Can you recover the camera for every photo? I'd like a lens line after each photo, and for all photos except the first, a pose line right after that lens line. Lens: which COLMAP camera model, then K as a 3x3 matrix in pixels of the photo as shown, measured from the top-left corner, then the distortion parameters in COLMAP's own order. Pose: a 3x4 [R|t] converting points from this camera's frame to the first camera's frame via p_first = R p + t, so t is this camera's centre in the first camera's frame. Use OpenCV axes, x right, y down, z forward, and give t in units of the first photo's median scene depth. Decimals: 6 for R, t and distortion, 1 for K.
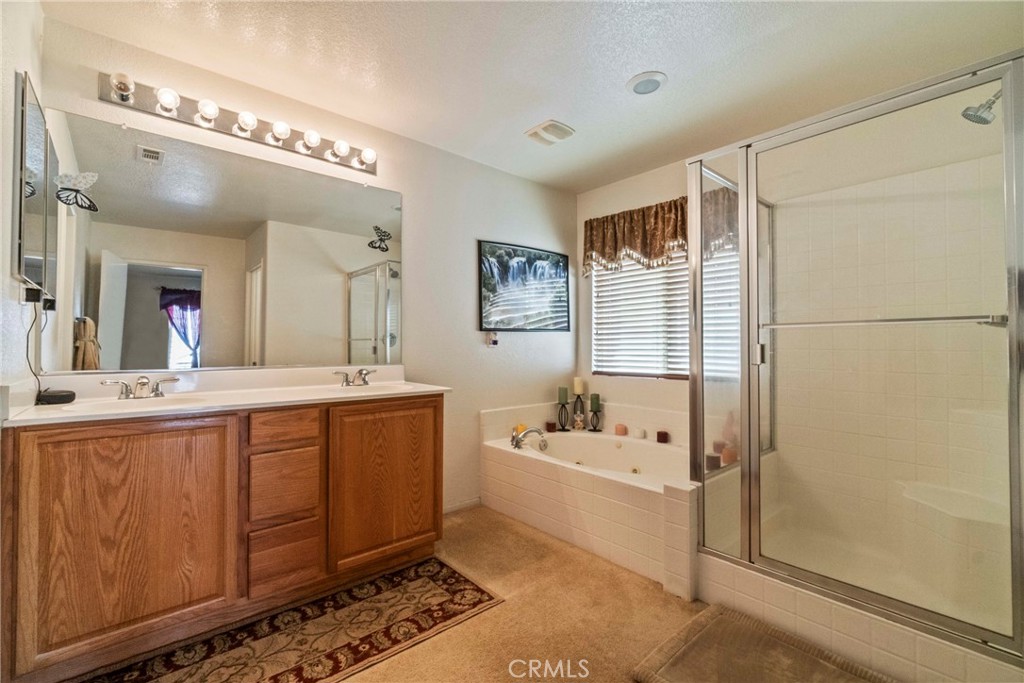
lens RADIAL K [[441.9, 0, 508.6], [0, 441.9, 340.6], [0, 0, 1]] dist [-0.004009, -0.000032]
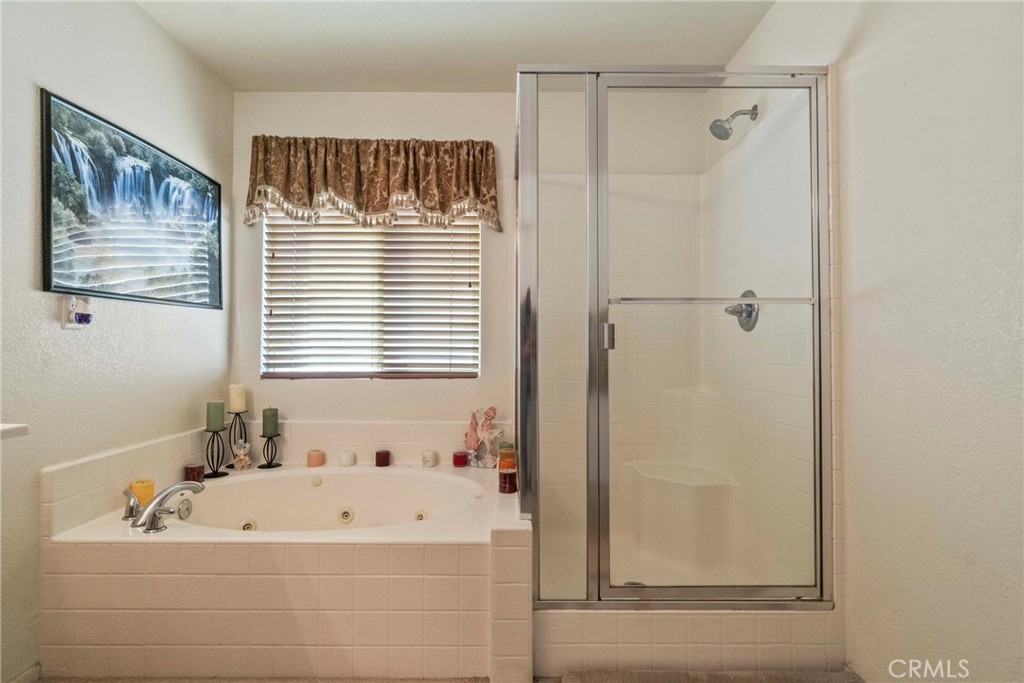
lens RADIAL K [[478.8, 0, 507.7], [0, 478.8, 339.9], [0, 0, 1]] dist [-0.013325, -0.000111]
pose [[0.650723, 0.013359, 0.759198, -0.117881], [-0.010173, 0.999909, -0.008875, 0.026467], [-0.759247, -0.001949, 0.650800, 0.320899]]
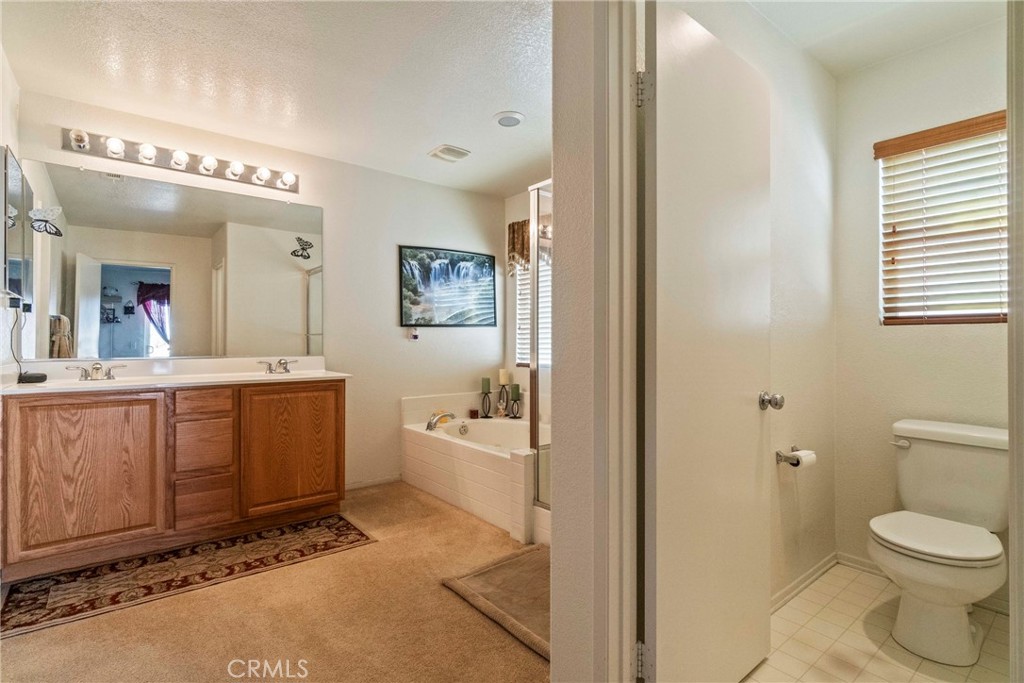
lens RADIAL K [[492.1, 0, 512.0], [0, 492.1, 341.5], [0, 0, 1]] dist [-0.002606, -0.000394]
pose [[0.999394, -0.000356, -0.034796, 0.253625], [0.000834, 0.999905, 0.013737, -0.001057], [0.034787, -0.013758, 0.999300, -0.231817]]
